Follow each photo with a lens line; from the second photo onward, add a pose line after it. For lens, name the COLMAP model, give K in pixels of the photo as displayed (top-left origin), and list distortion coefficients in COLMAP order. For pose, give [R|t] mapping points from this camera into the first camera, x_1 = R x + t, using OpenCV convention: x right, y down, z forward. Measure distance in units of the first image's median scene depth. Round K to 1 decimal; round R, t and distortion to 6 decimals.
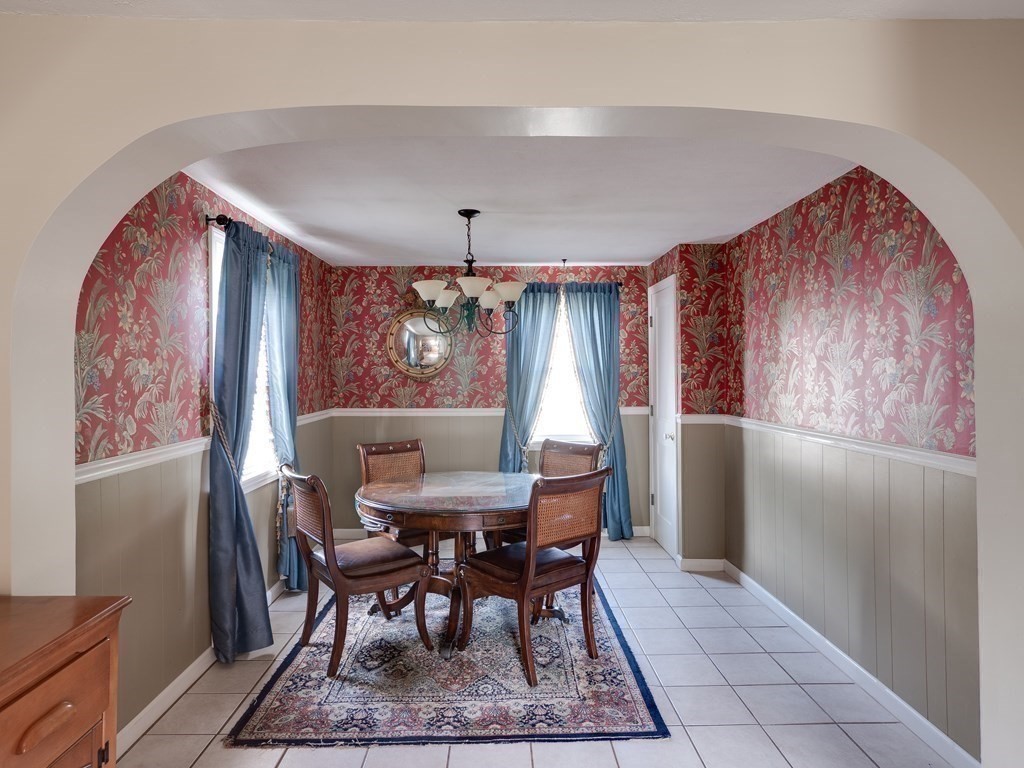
lens RADIAL K [[591.7, 0, 501.2], [0, 591.7, 379.9], [0, 0, 1]] dist [-0.001602, -0.000845]
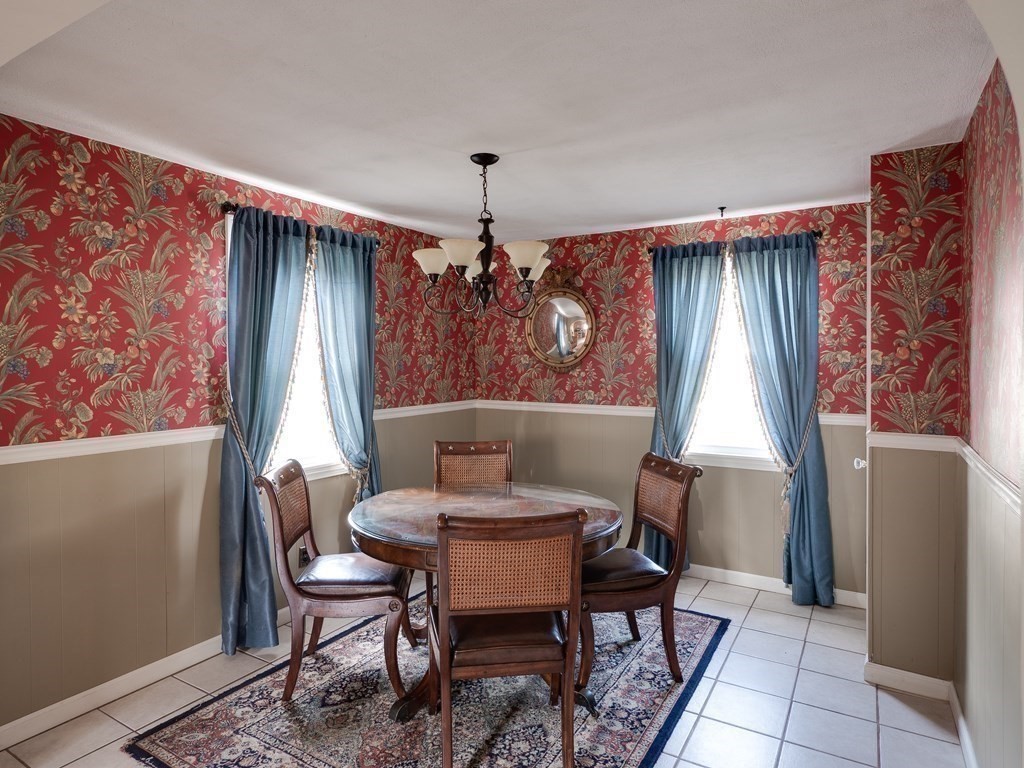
lens RADIAL K [[591.7, 0, 515.8], [0, 591.7, 376.3], [0, 0, 1]] dist [-0.001602, -0.000845]
pose [[0.853193, 0.017146, -0.521313, 0.260788], [-0.009649, 0.999807, 0.017092, -0.005489], [0.521505, -0.009553, 0.853195, 0.232620]]
